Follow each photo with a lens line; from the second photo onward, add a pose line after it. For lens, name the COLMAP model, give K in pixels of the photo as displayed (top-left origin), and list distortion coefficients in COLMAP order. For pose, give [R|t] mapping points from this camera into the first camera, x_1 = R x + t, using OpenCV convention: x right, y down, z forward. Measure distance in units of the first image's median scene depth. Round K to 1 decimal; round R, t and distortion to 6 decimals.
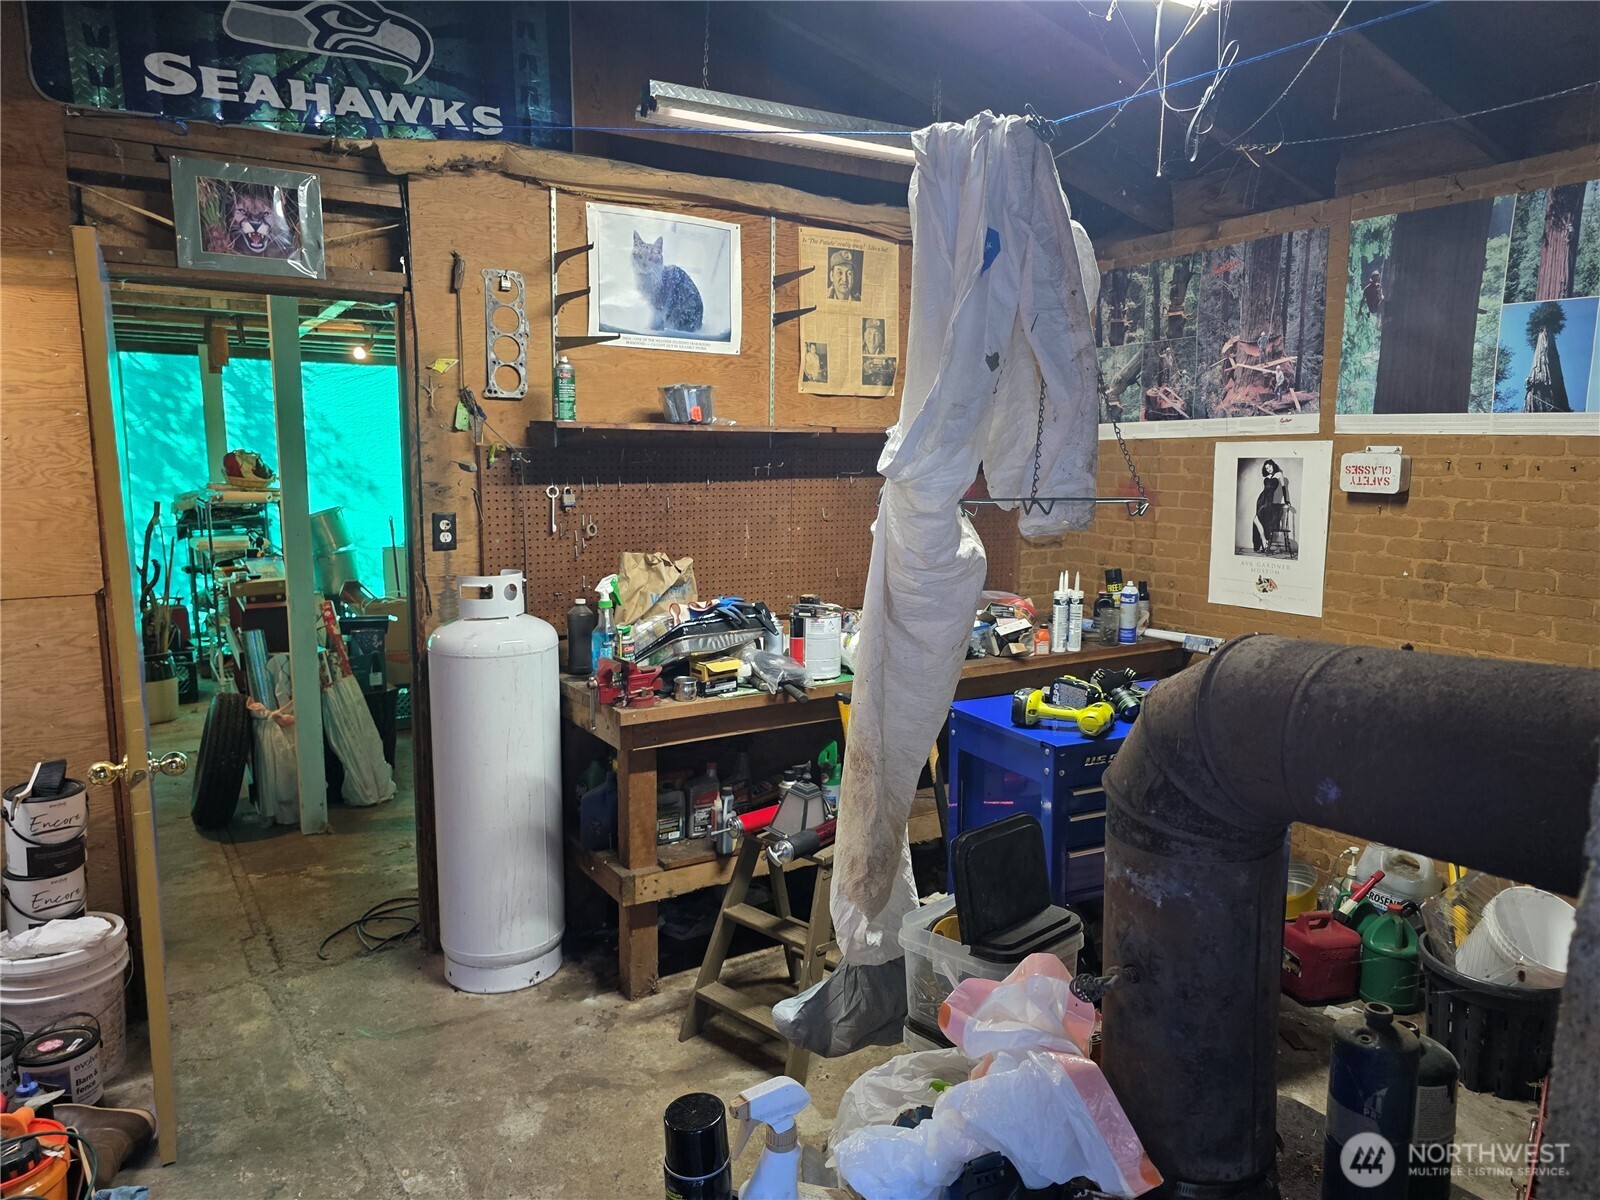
lens RADIAL K [[1094.8, 0, 808.3], [0, 1094.8, 632.2], [0, 0, 1]] dist [0.053326, -0.047468]
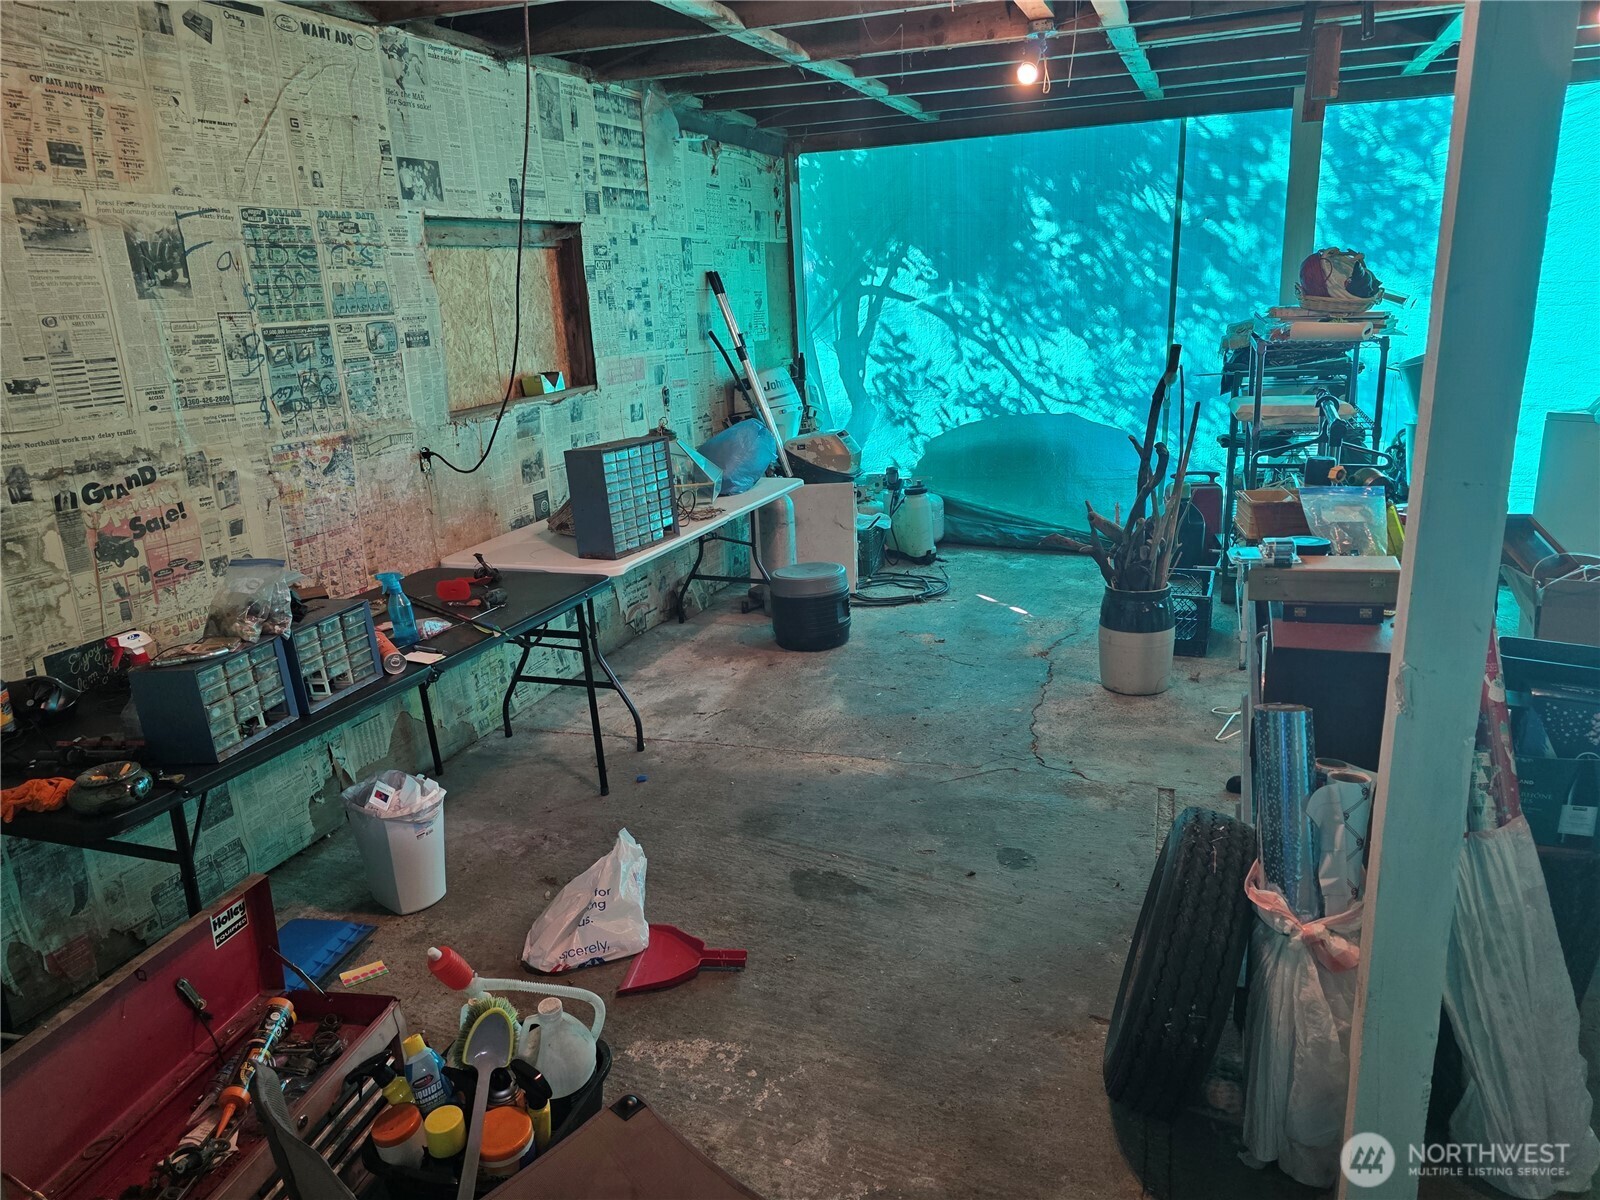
lens RADIAL K [[1094.8, 0, 800.1], [0, 1094.8, 593.7], [0, 0, 1]] dist [0.053326, -0.047468]
pose [[0.620207, 0.174717, -0.764734, -0.275402], [-0.074829, 0.983612, 0.164037, -0.080364], [0.780861, -0.044513, 0.623117, 0.541852]]
